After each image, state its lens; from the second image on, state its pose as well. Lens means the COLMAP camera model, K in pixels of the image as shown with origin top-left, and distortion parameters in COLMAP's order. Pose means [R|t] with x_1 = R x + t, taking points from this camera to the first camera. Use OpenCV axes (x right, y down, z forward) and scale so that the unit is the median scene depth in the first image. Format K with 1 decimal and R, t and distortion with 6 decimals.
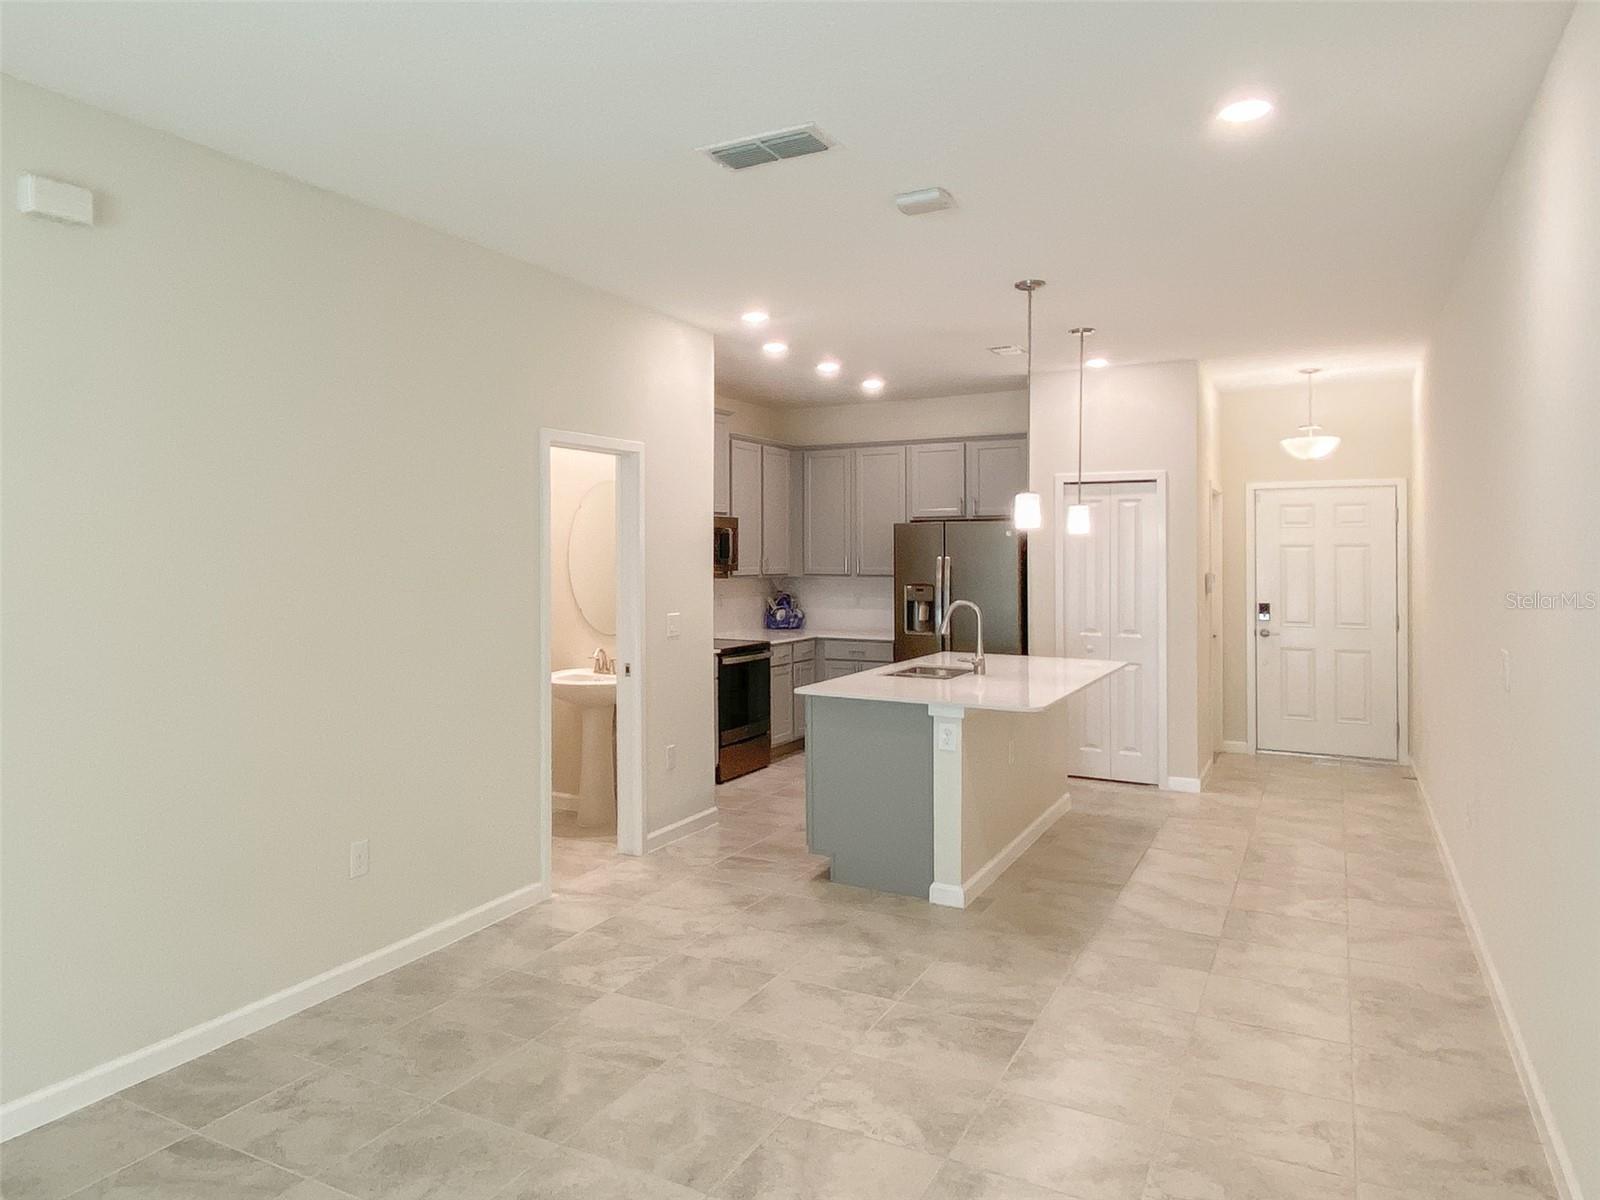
lens RADIAL K [[1065.2, 0, 643.7], [0, 1065.2, 544.8], [0, 0, 1]] dist [-0.000320, -0.002859]
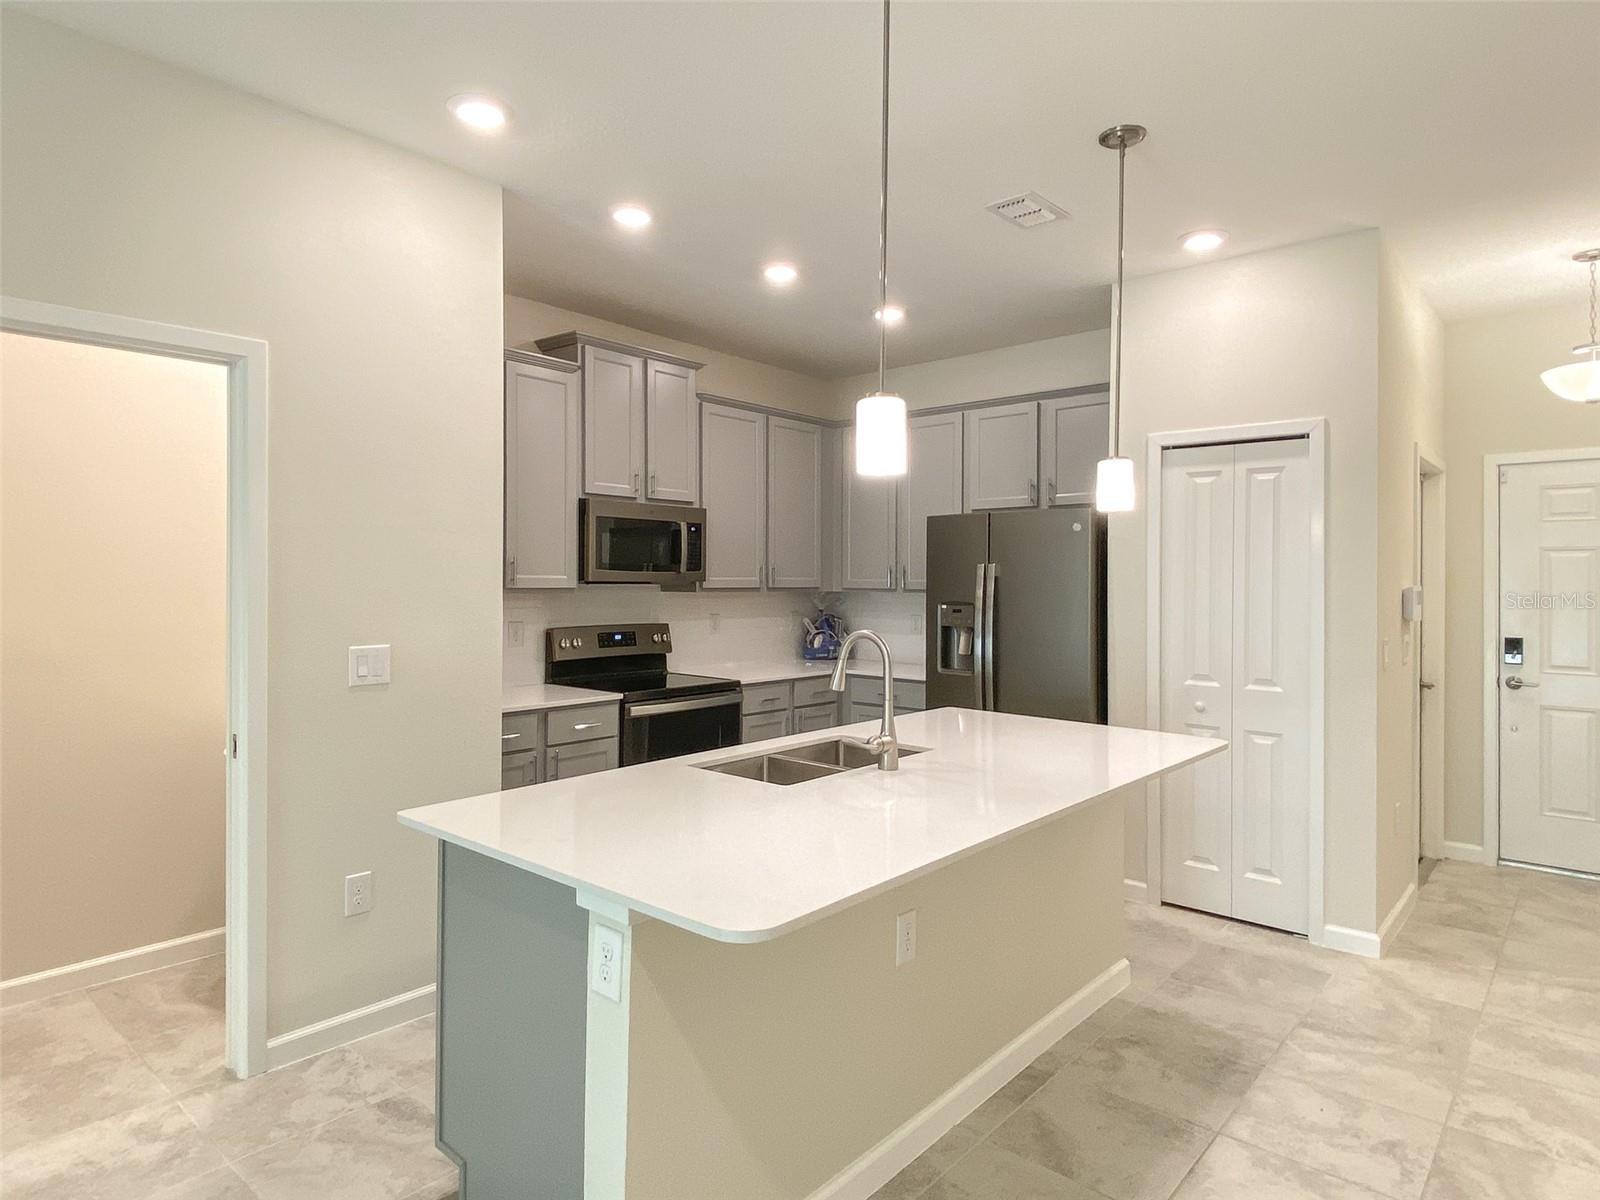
lens RADIAL K [[916.5, 0, 797.5], [0, 916.5, 574.6], [0, 0, 1]] dist [0.038359, -0.035094]
pose [[0.988605, 0.005883, -0.150419, 0.245751], [-0.005176, 0.999974, 0.005091, 0.016233], [0.150445, -0.004254, 0.988609, 0.391235]]
